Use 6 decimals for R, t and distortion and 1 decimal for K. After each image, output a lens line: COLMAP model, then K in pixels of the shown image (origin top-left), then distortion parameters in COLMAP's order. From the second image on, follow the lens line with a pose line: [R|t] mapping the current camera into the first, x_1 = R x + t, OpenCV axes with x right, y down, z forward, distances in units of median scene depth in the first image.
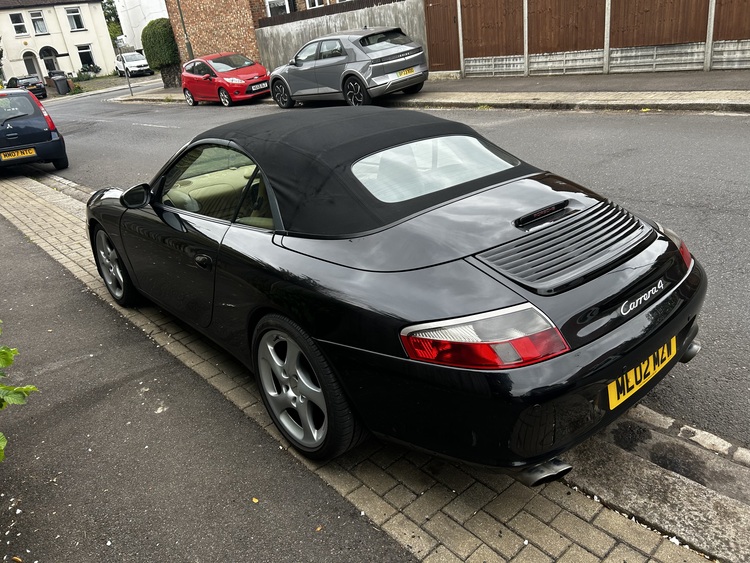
lens RADIAL K [[557.6, 0, 375.0], [0, 557.6, 281.5], [0, 0, 1]] dist [0.050037, -0.044324]
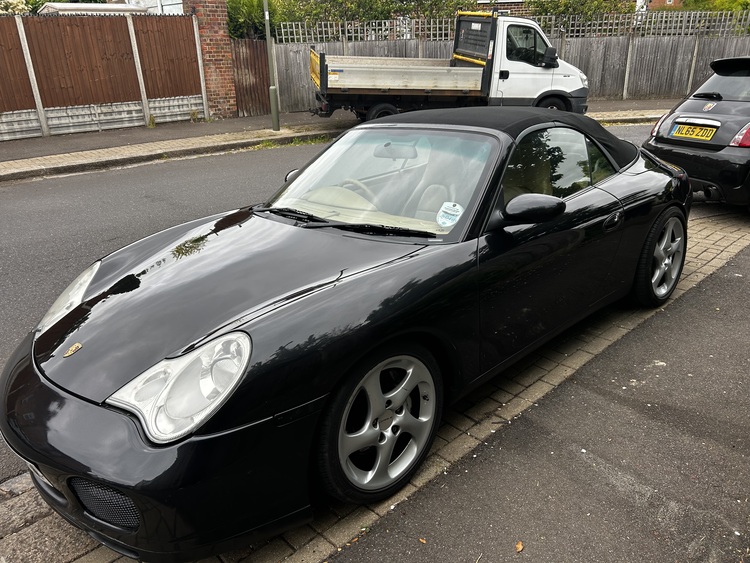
lens RADIAL K [[550.1, 0, 375.0], [0, 550.1, 281.5], [0, 0, 1]] dist [0.039917, -0.005123]
pose [[-0.012400, -0.280979, 0.959634, -0.625304], [0.439996, 0.860268, 0.257570, -0.191381], [-0.897914, 0.425428, 0.112962, 0.607876]]
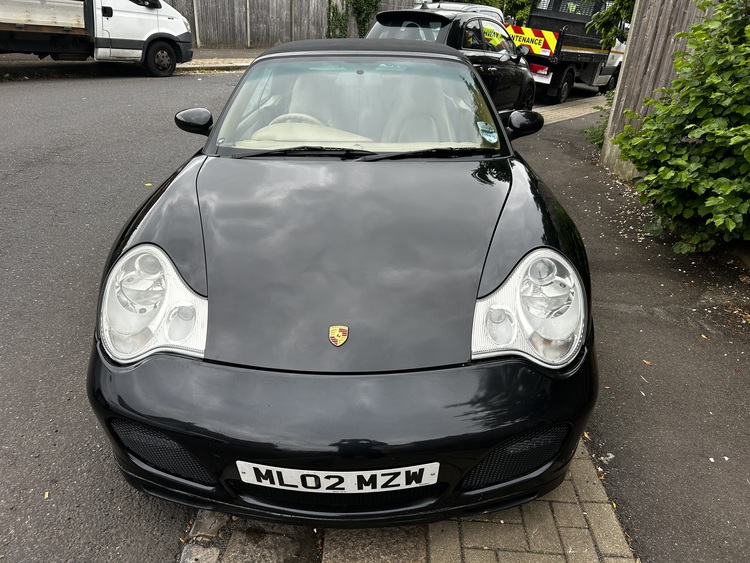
lens RADIAL K [[557.6, 0, 375.0], [0, 557.6, 281.5], [0, 0, 1]] dist [0.050037, -0.044324]
pose [[-0.714499, -0.243542, 0.655880, -0.488279], [0.311309, 0.728875, 0.609777, -0.319320], [-0.626561, 0.639867, -0.444964, 0.913682]]
